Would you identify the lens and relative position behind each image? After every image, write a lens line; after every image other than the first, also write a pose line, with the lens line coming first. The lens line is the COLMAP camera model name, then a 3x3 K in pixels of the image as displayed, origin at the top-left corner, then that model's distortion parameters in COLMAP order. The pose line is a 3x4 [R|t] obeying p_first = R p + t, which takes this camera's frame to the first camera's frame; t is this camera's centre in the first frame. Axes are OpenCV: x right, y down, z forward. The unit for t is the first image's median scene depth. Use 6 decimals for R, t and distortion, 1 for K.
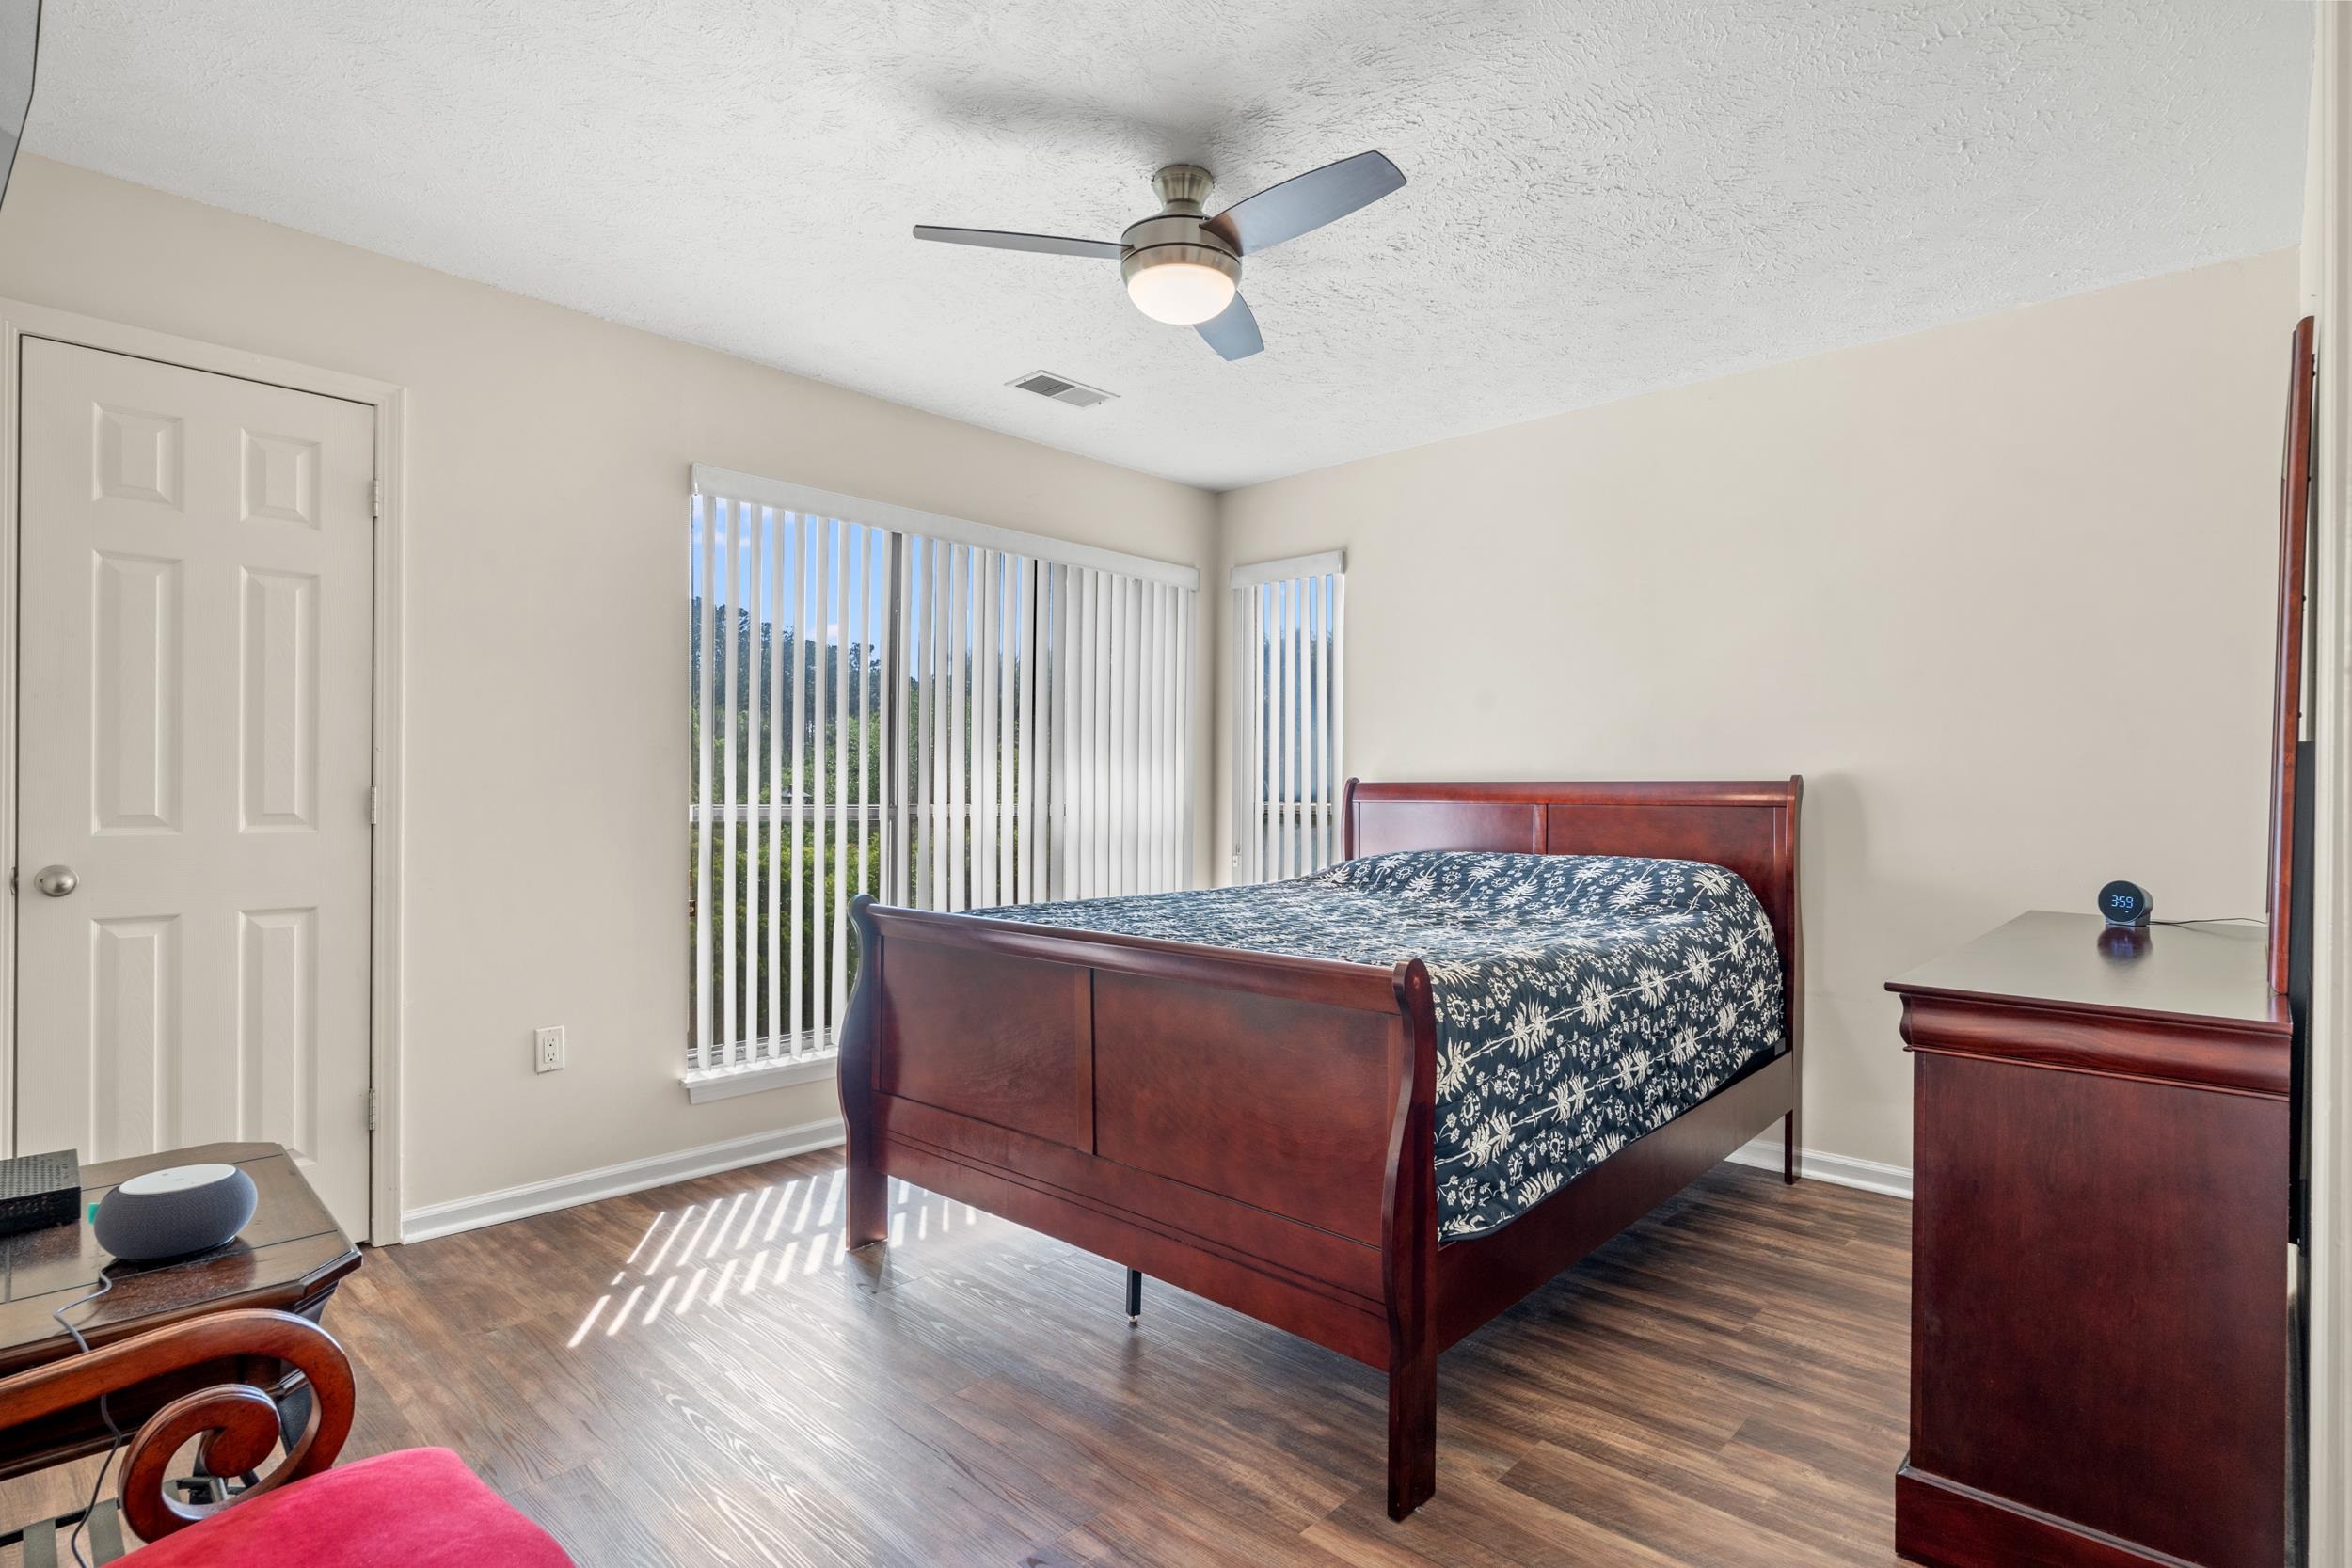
lens RADIAL K [[1167.8, 0, 1176.0], [0, 1167.8, 784.0], [0, 0, 1]] dist [-0.001221, -0.000281]
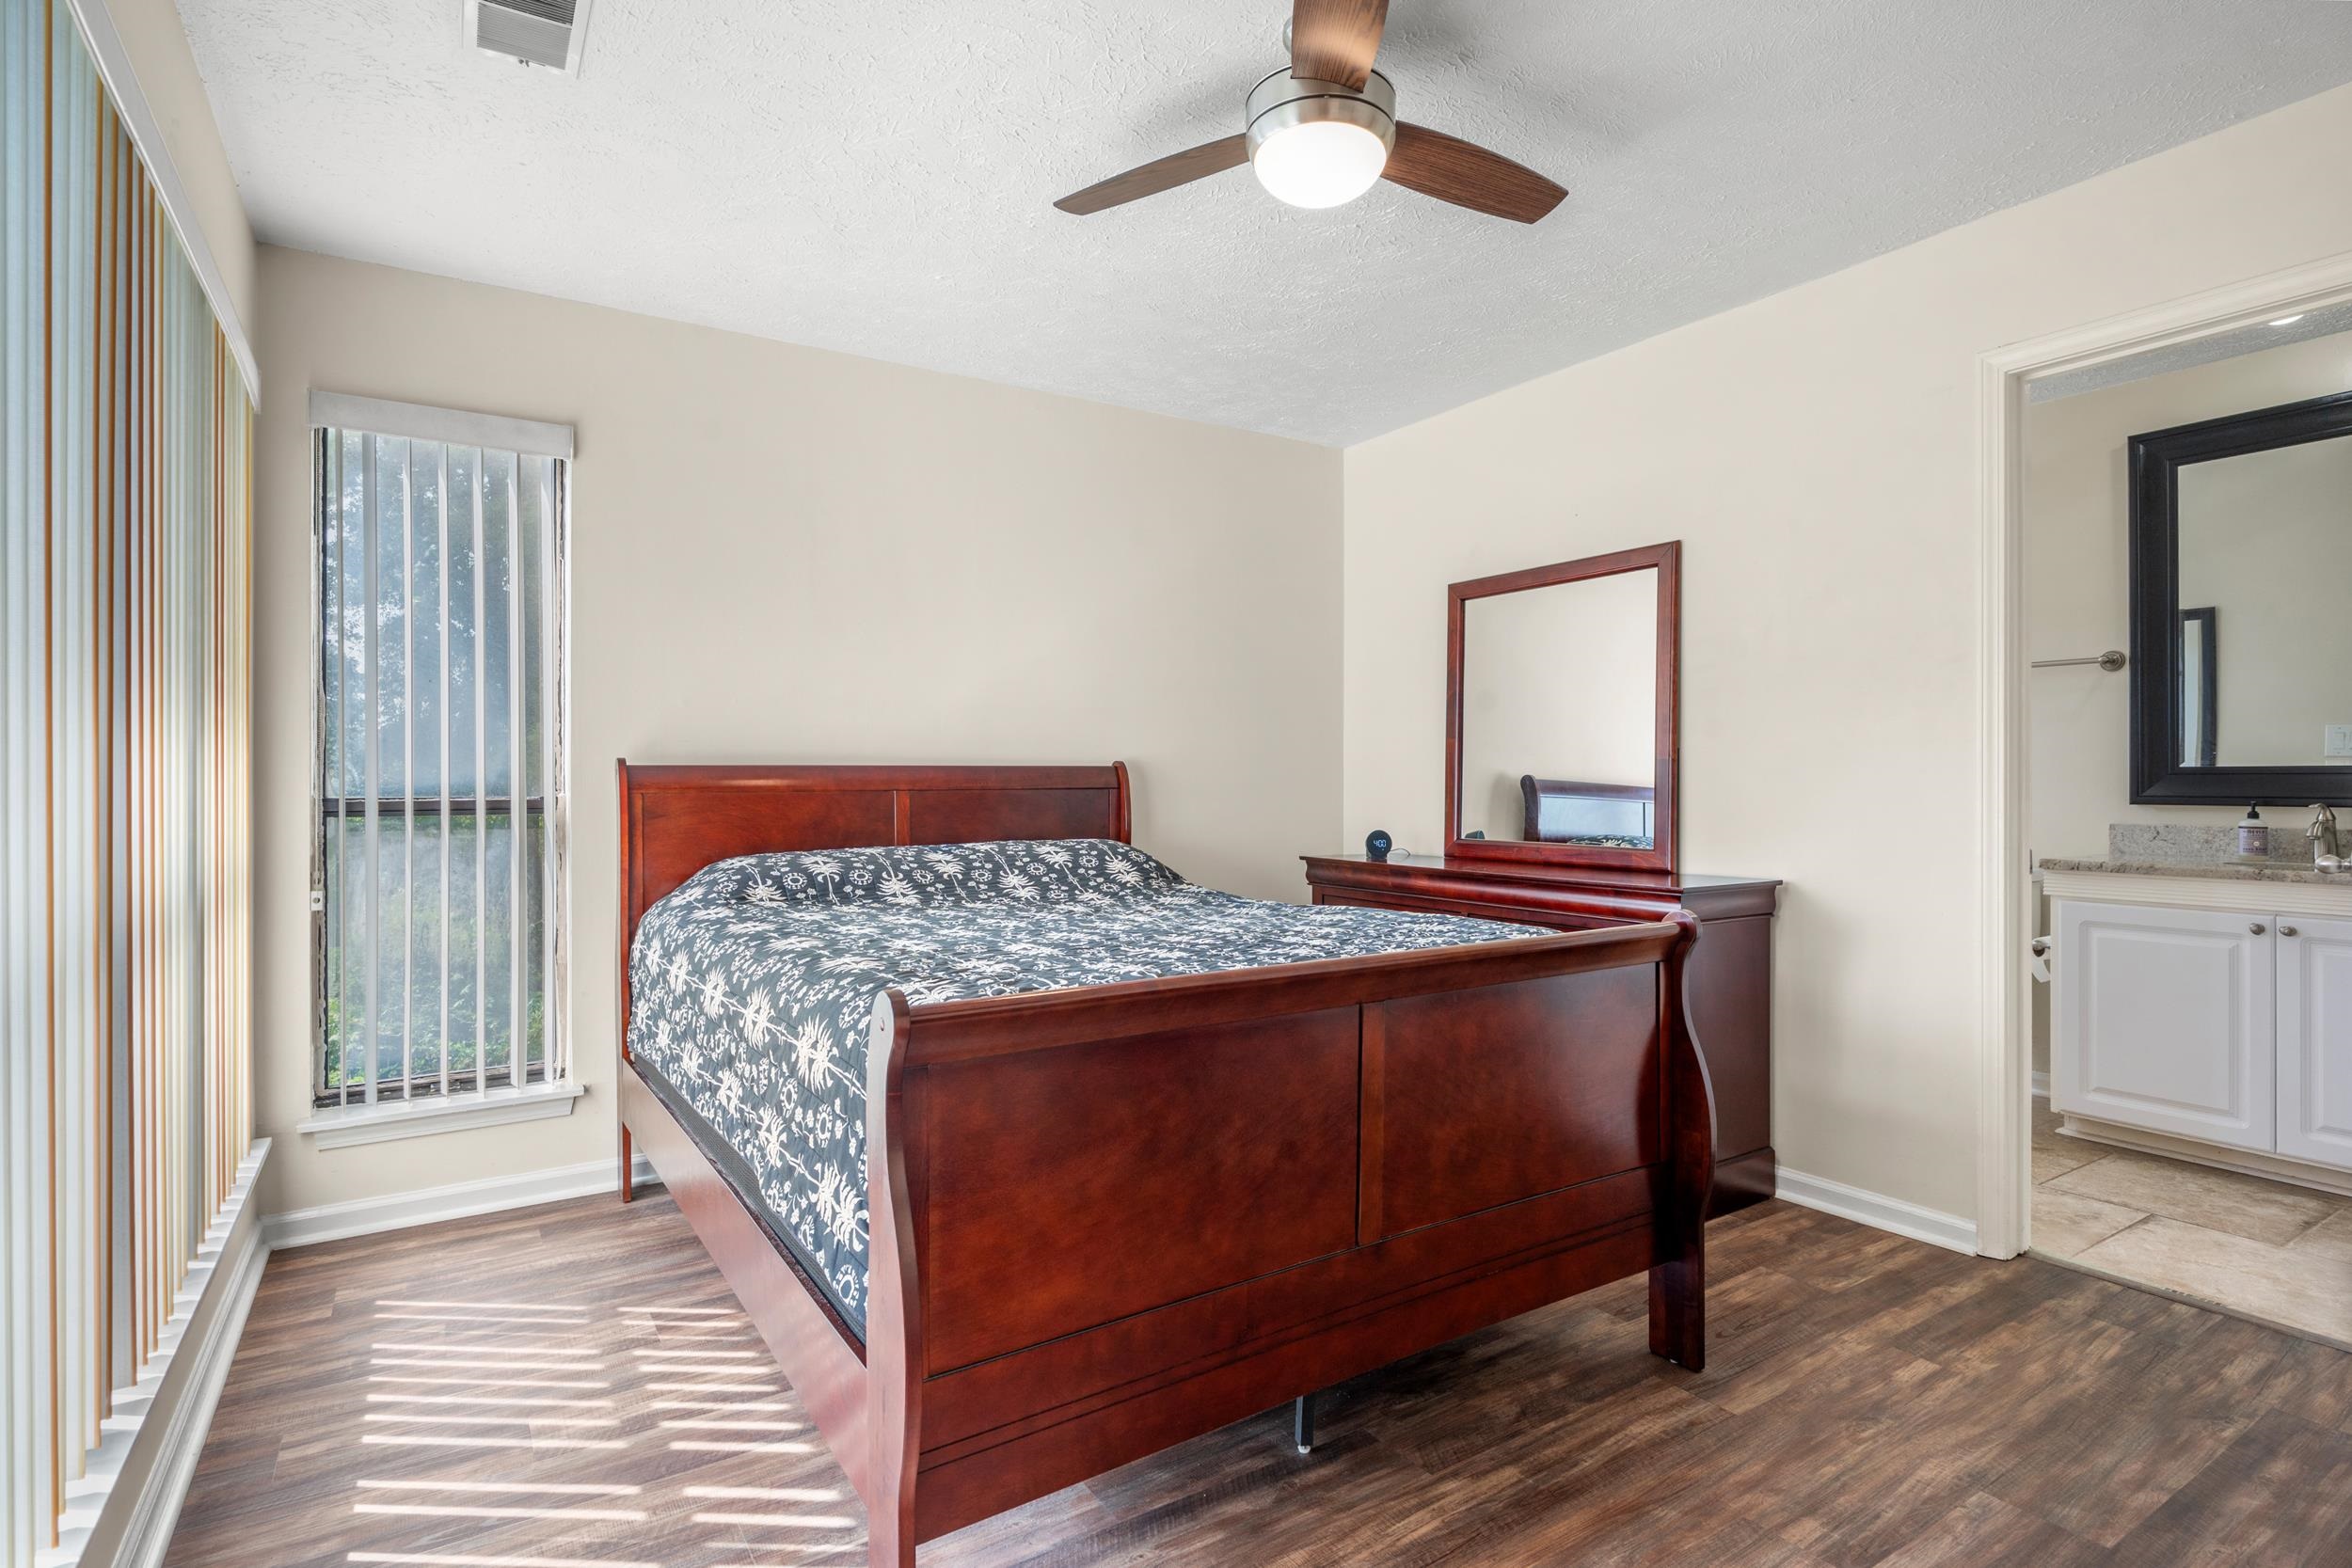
lens RADIAL K [[1167.8, 0, 1176.0], [0, 1167.8, 784.0], [0, 0, 1]] dist [-0.001221, -0.000281]
pose [[0.247568, -0.006017, 0.968852, -0.933609], [-0.006733, 0.999946, 0.007931, 0.007968], [-0.968847, -0.008486, 0.247514, 1.020907]]
